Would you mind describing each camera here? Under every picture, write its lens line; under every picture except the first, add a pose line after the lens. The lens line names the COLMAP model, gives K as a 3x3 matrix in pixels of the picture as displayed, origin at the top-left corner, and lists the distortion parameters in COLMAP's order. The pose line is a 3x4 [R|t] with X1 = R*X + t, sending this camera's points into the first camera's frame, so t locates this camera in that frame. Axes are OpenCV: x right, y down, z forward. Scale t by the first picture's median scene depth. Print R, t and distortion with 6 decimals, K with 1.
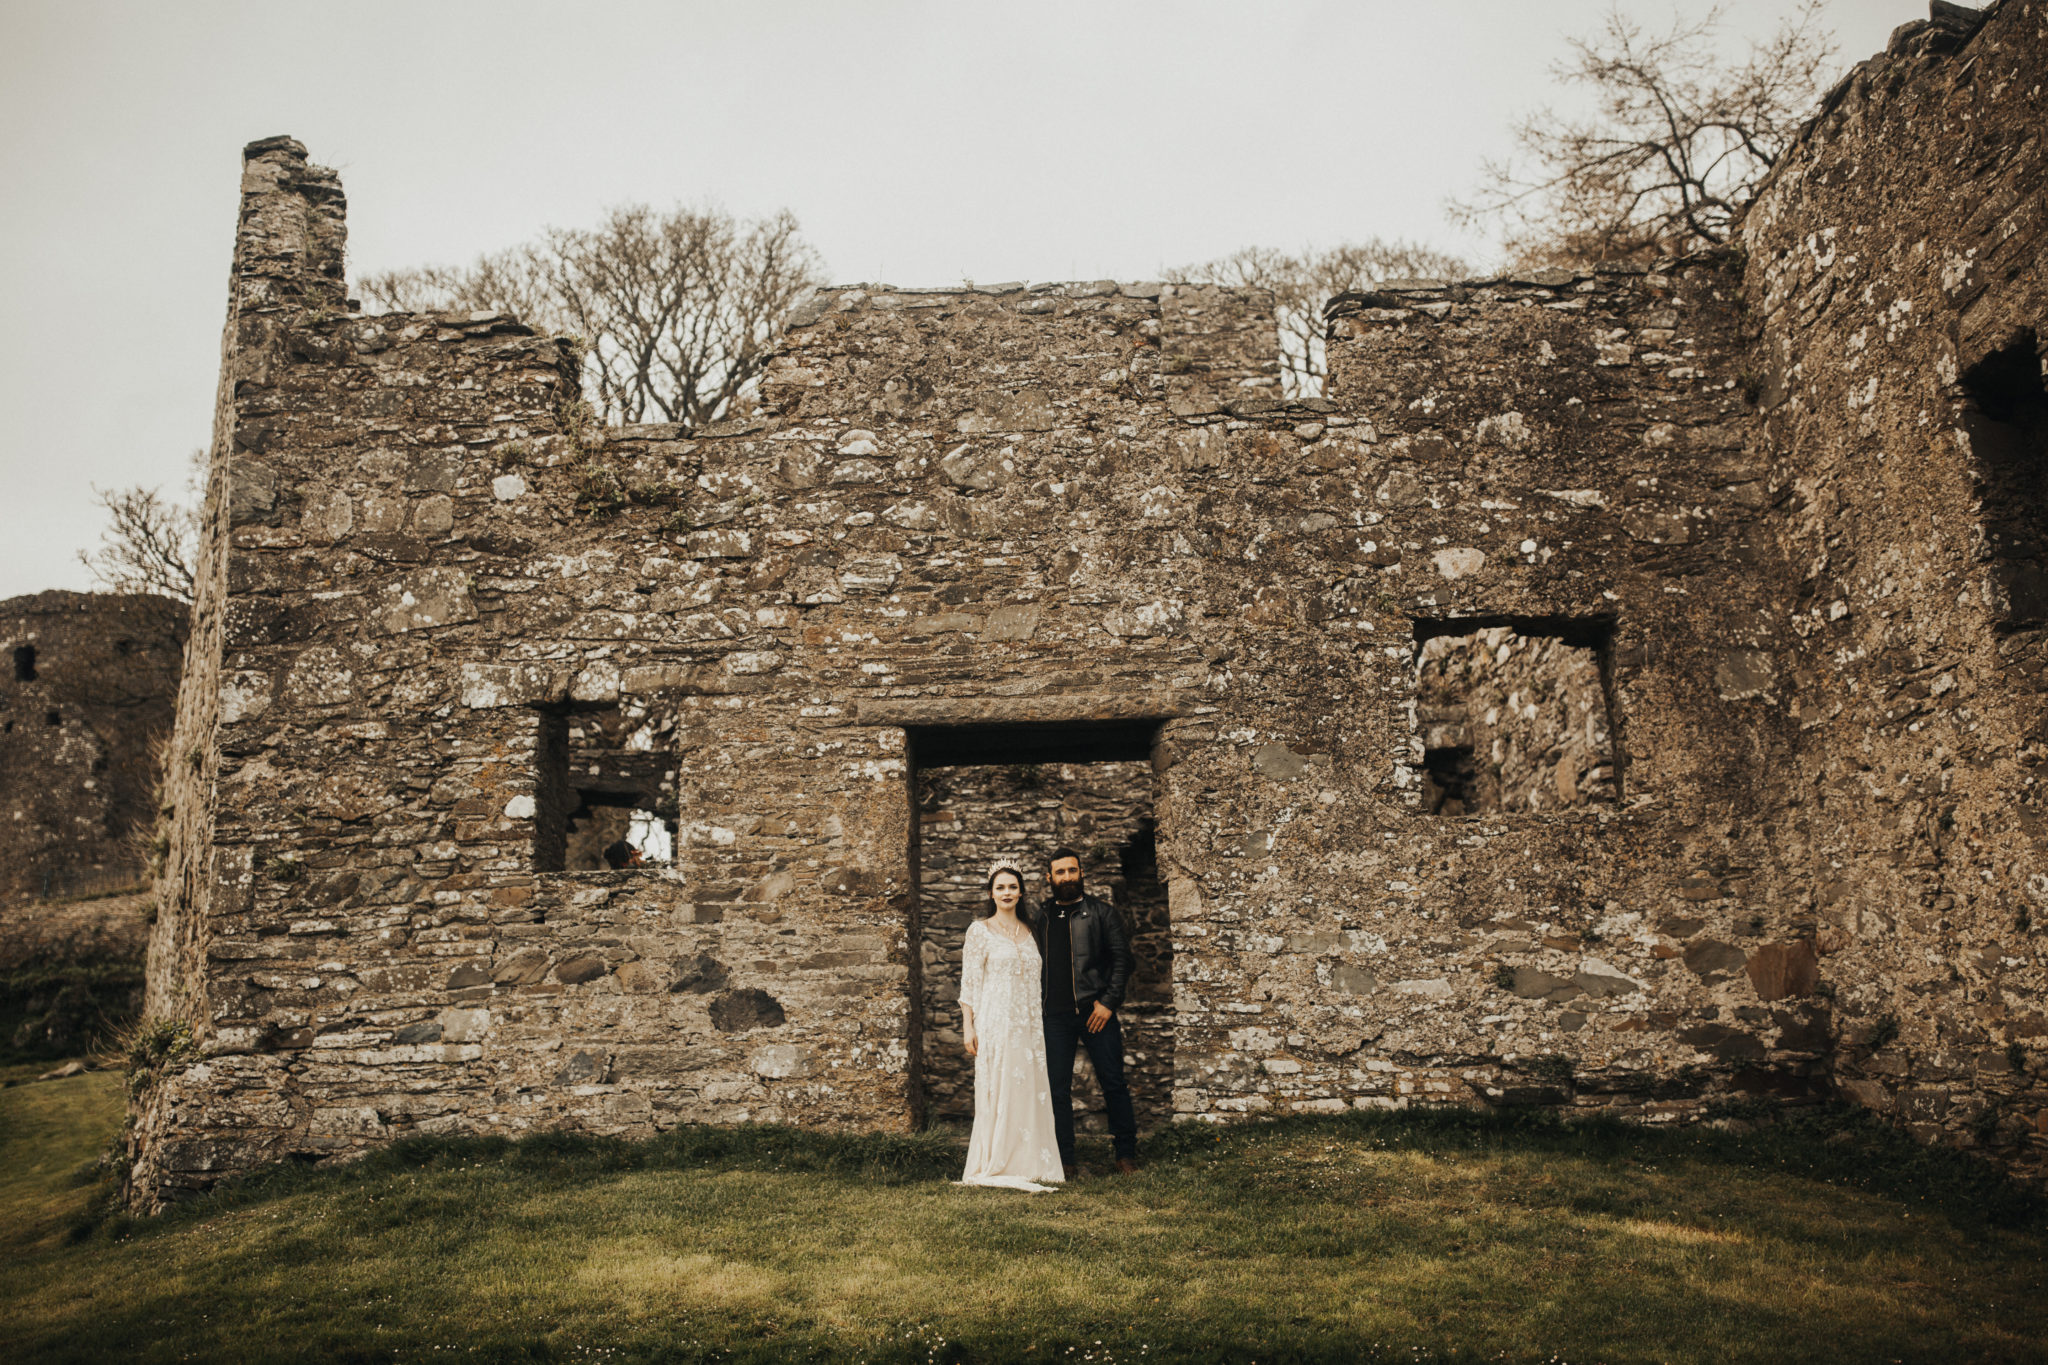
lens RADIAL K [[1948.0, 0, 1016.8], [0, 1948.0, 673.9], [0, 0, 1]] dist [0.002354, -0.023042]
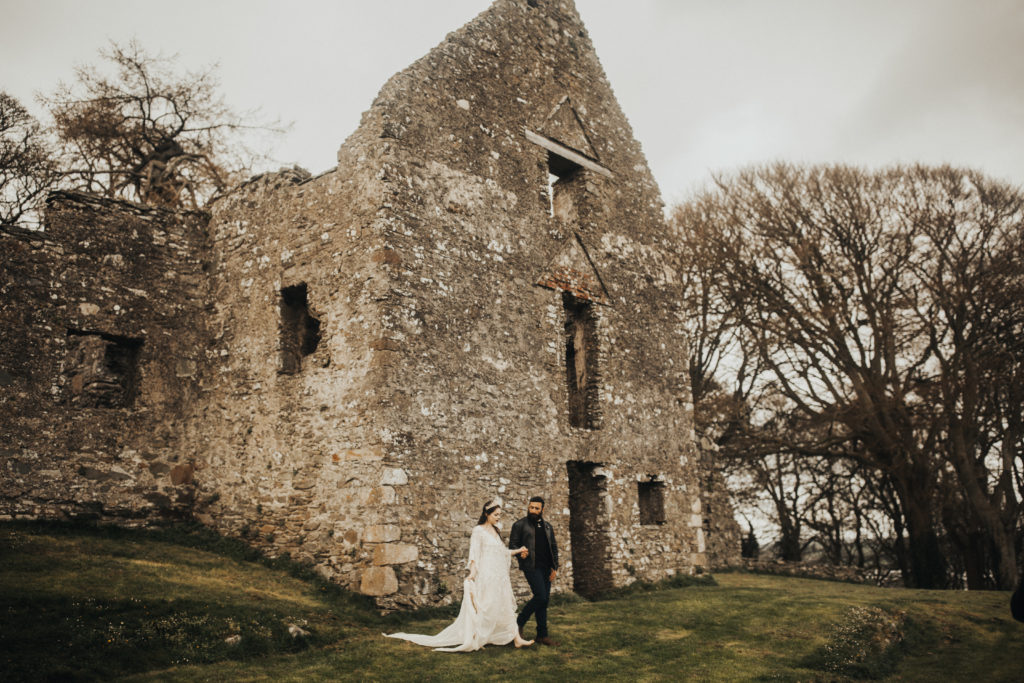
lens RADIAL K [[974.0, 0, 508.4], [0, 974.0, 337.2], [0, 0, 1]] dist [0.002354, -0.023042]
pose [[0.699075, 0.156502, 0.697711, -0.291519], [-0.175029, 0.983523, -0.045240, -0.062798], [-0.693295, -0.090494, 0.714949, -0.320348]]
